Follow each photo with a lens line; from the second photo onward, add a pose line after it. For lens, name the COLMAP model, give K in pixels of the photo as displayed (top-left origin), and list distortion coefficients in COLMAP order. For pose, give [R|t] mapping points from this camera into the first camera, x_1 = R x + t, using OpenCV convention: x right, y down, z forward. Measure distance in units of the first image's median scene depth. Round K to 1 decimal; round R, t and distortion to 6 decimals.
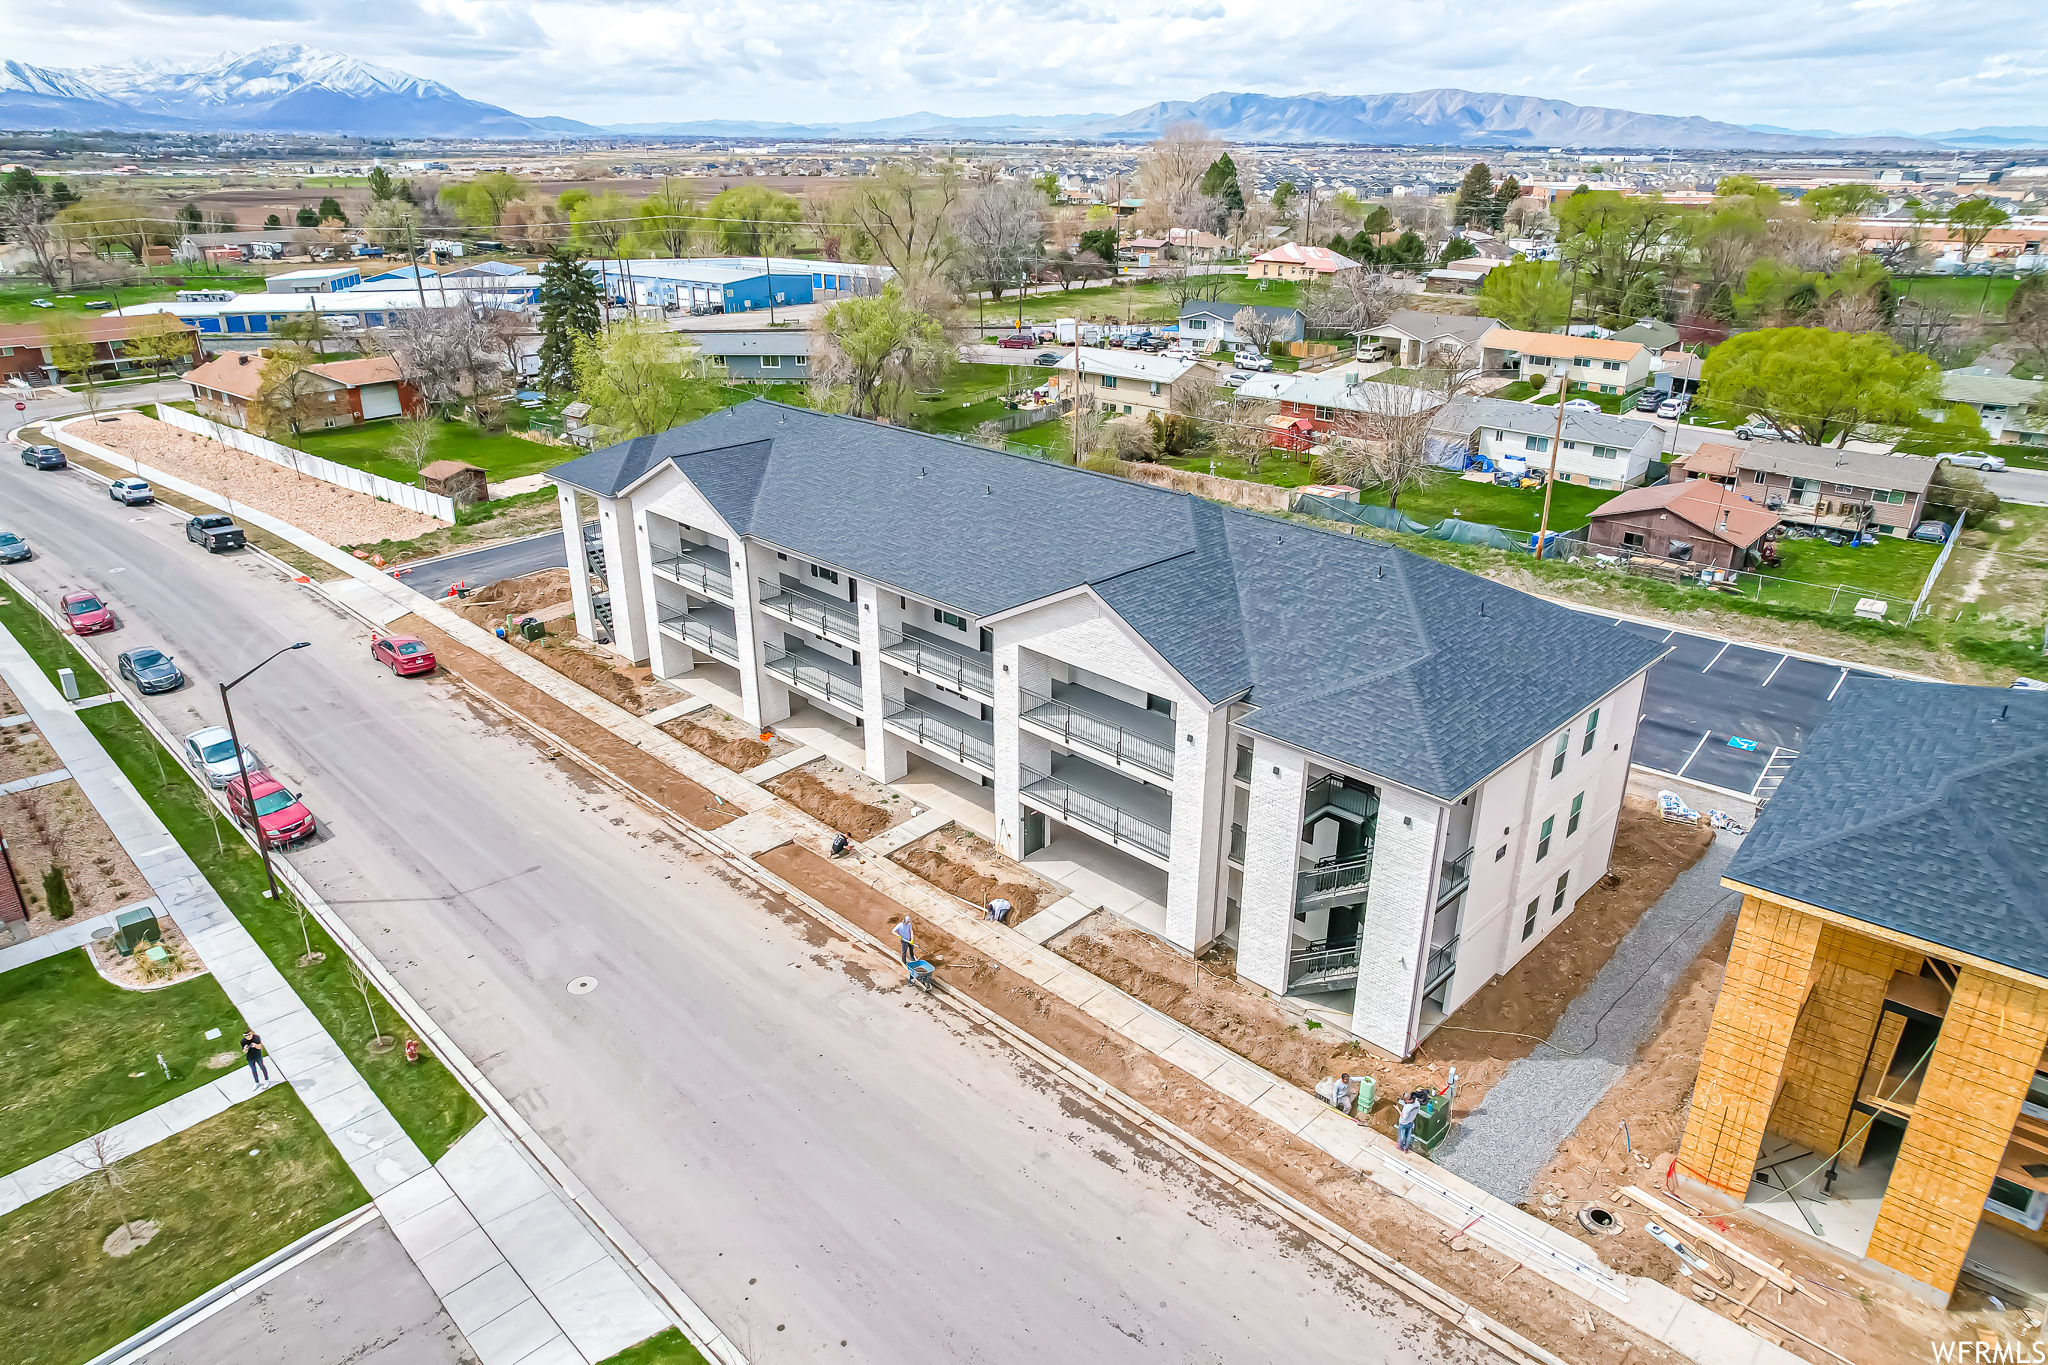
lens RADIAL K [[1305.7, 0, 1024.0], [0, 1305.7, 682.5], [0, 0, 1]] dist [-0.050800, -0.000308]
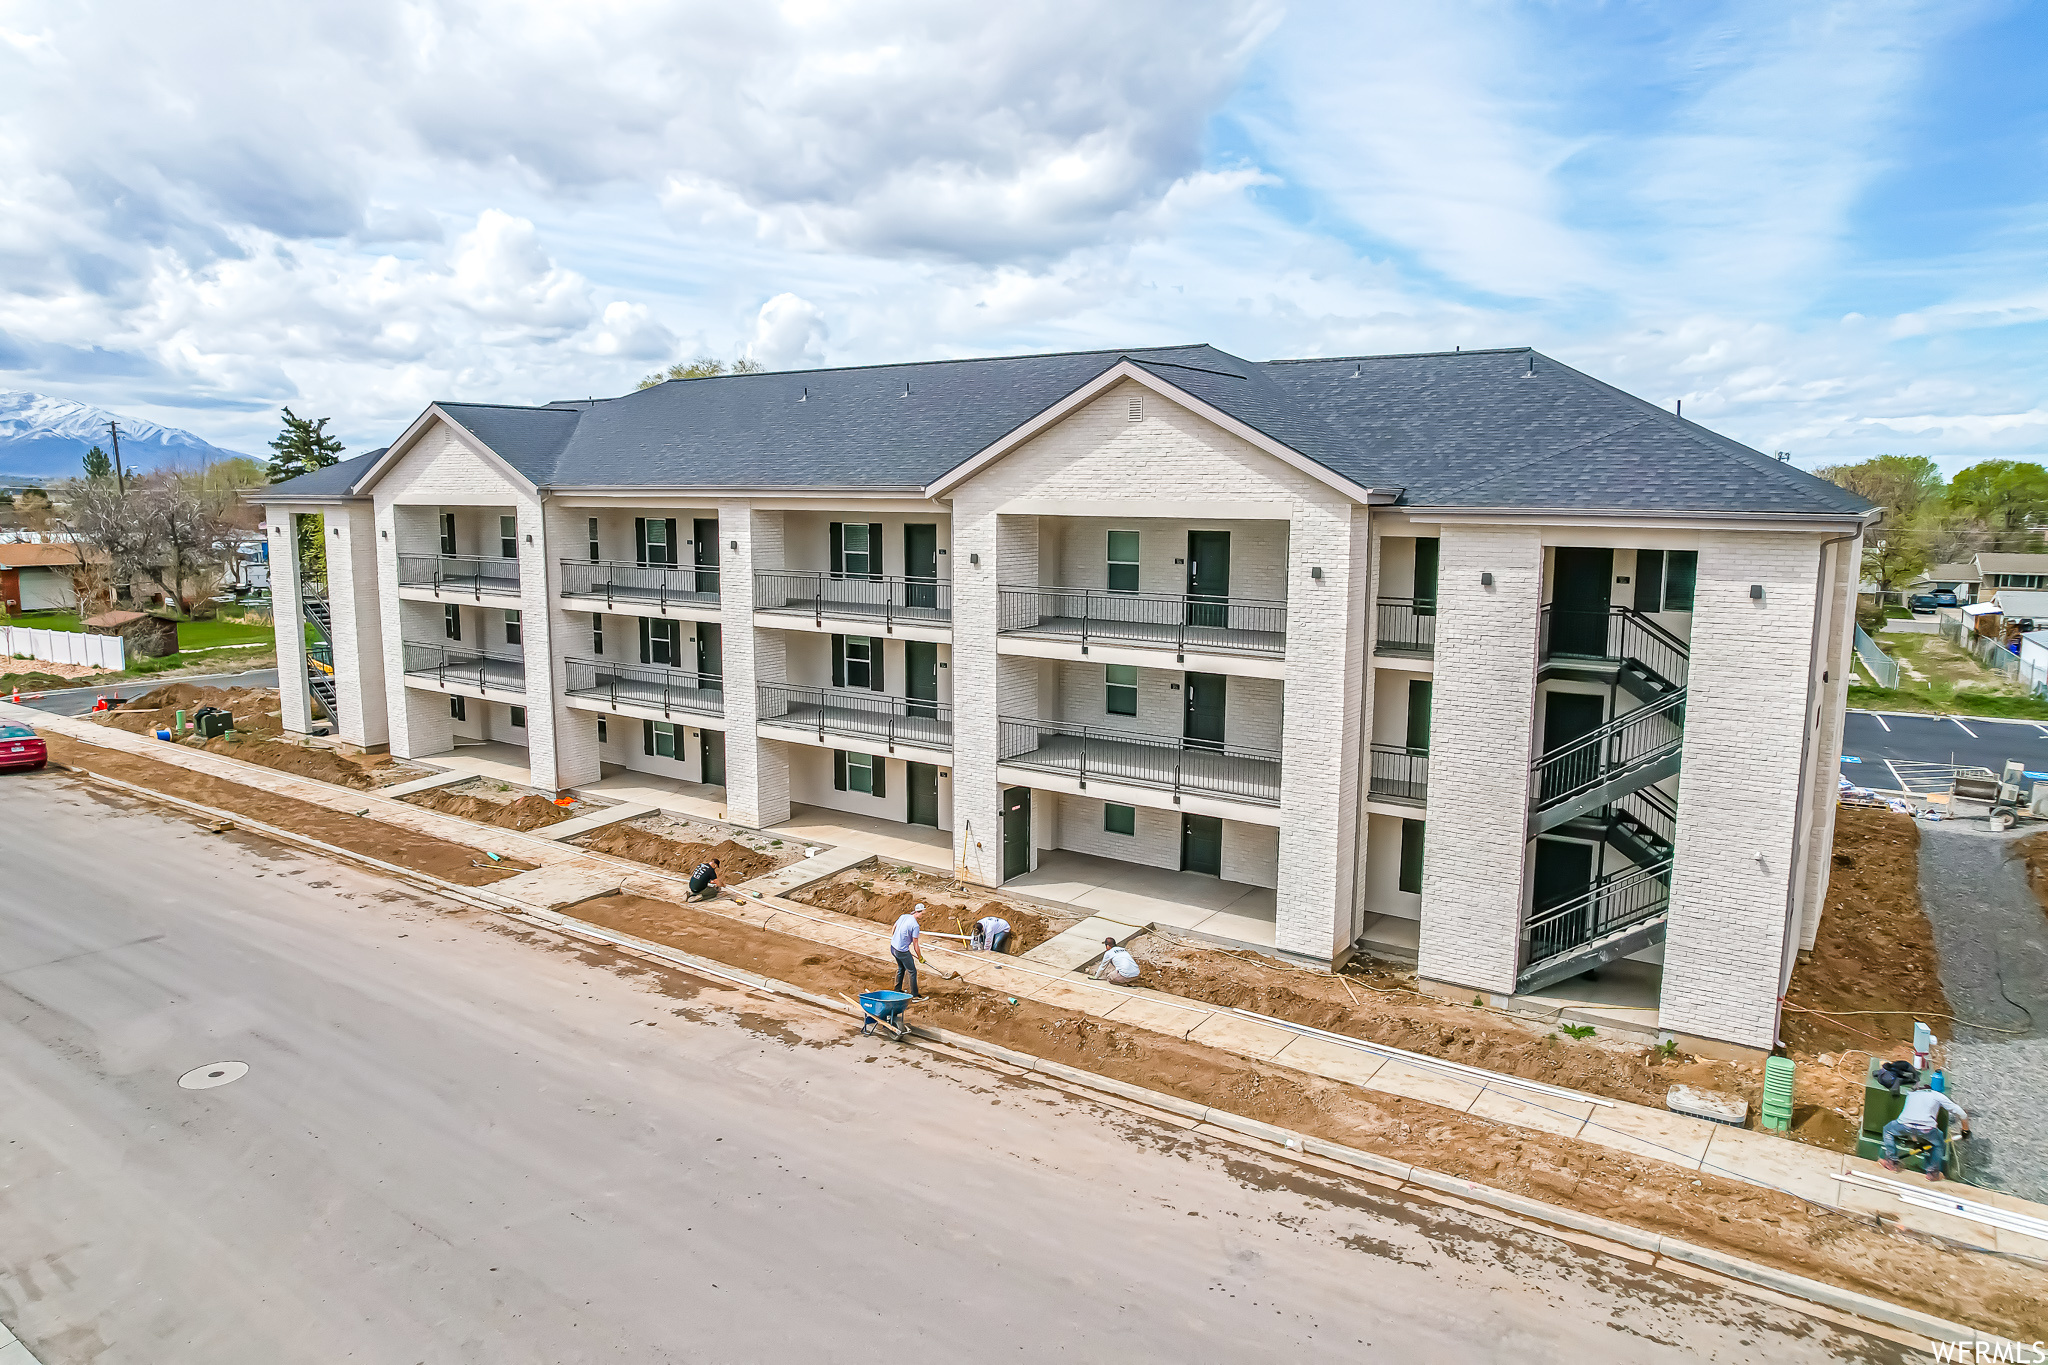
lens RADIAL K [[1312.1, 0, 1025.7], [0, 1312.1, 680.1], [0, 0, 1]] dist [-0.088246, 0.082194]
pose [[0.983971, -0.021268, 0.177056, -0.103751], [0.064685, 0.967811, -0.243225, 0.203438], [-0.166184, 0.250779, 0.953673, 0.389519]]
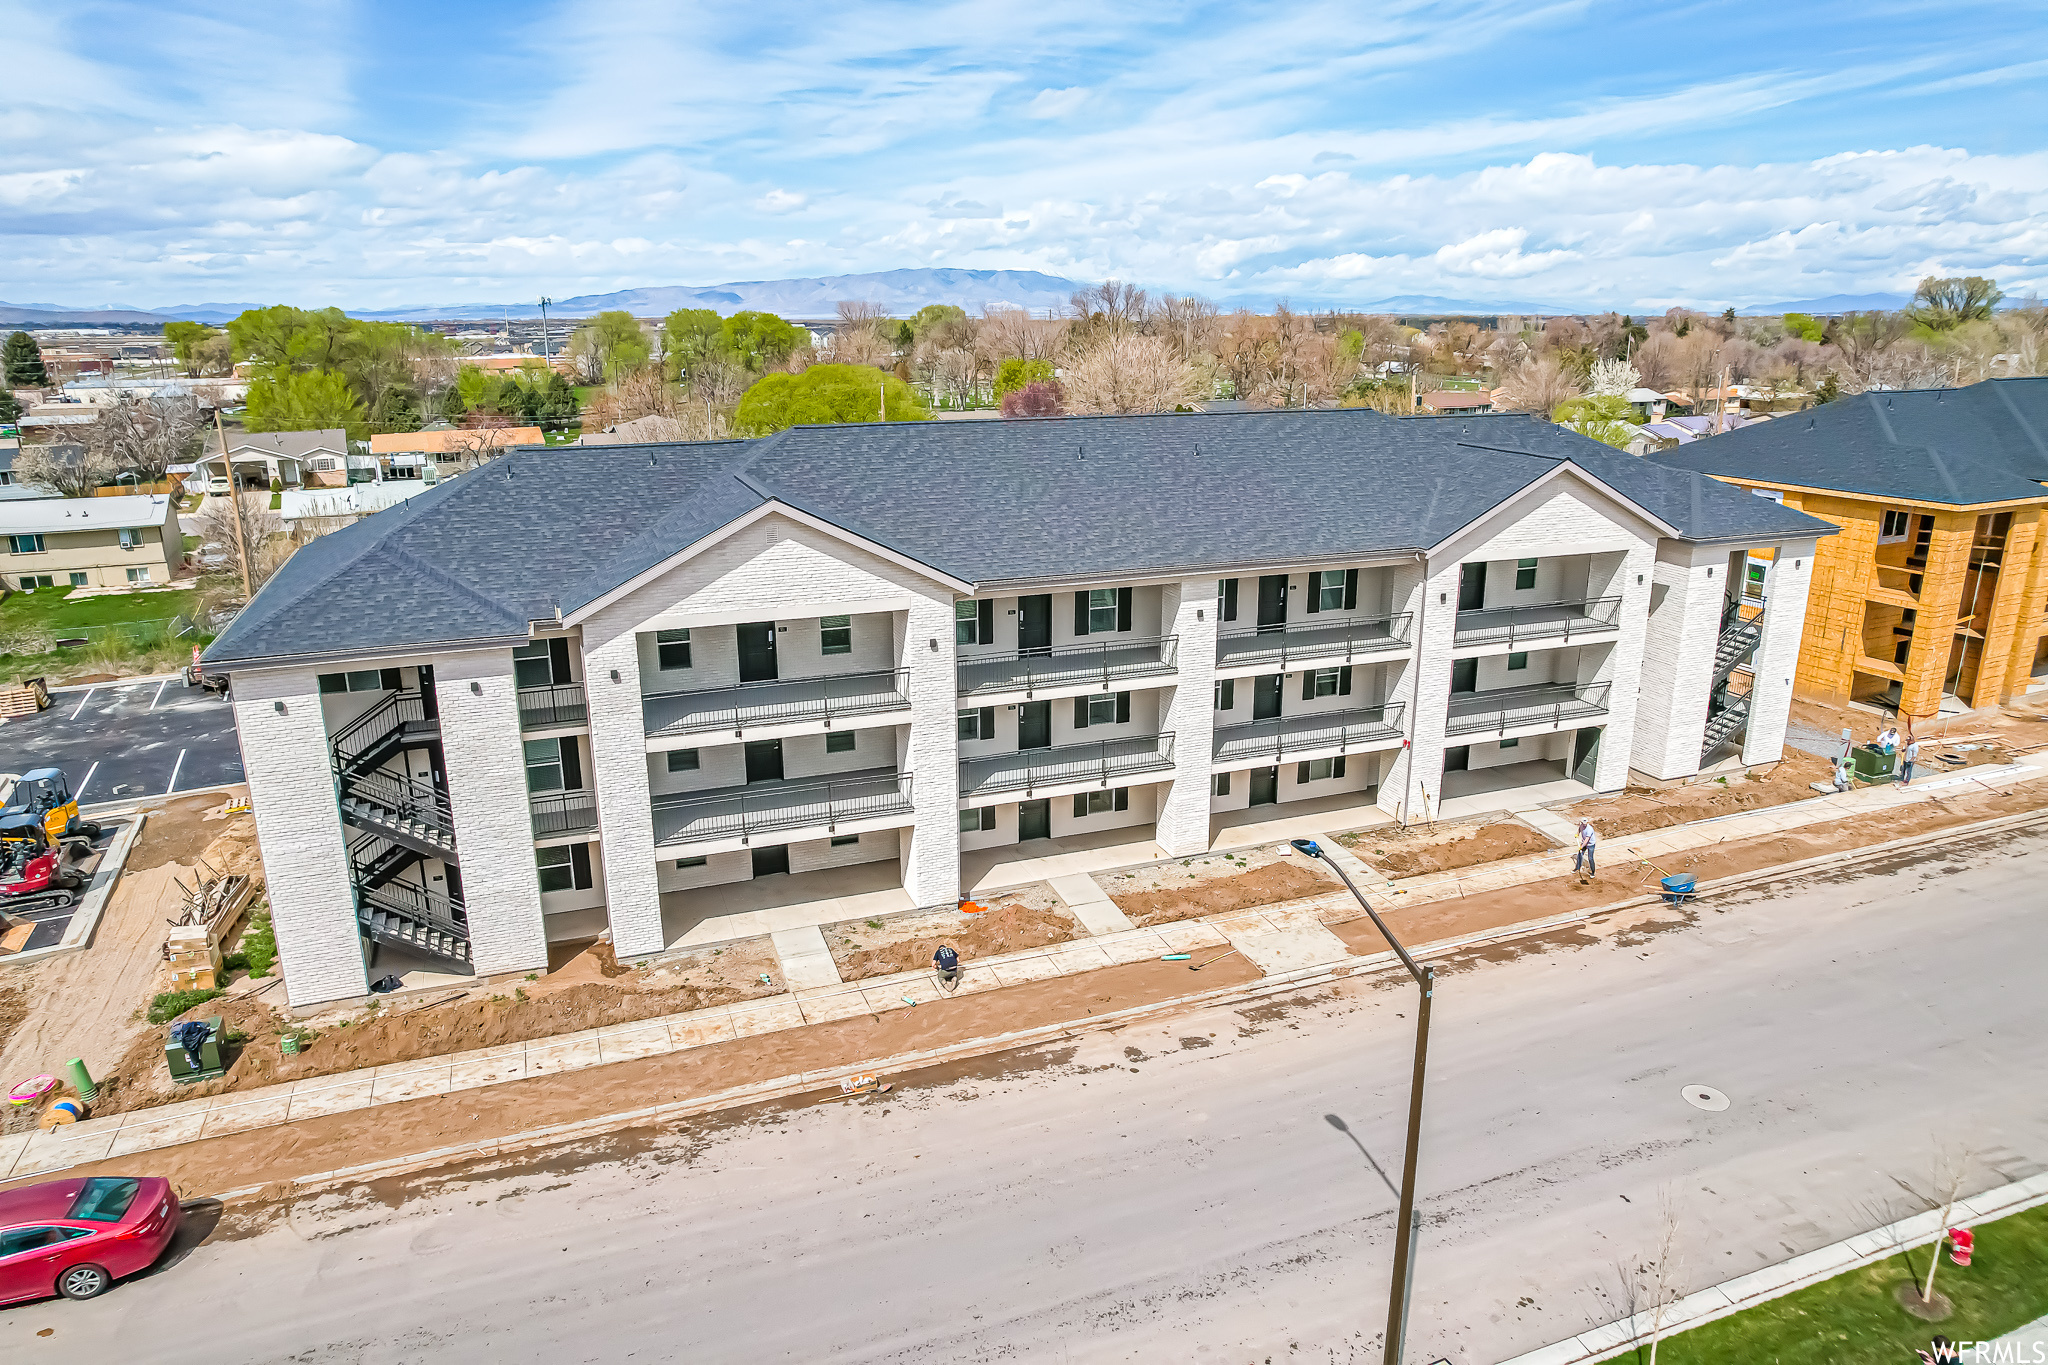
lens RADIAL K [[1306.2, 0, 1026.8], [0, 1306.2, 706.2], [0, 0, 1]] dist [-0.068096, 0.051596]
pose [[0.407497, -0.268000, 0.872996, -0.915118], [0.355737, 0.927038, 0.118540, -0.147406], [-0.841069, 0.262252, 0.473103, 0.831045]]
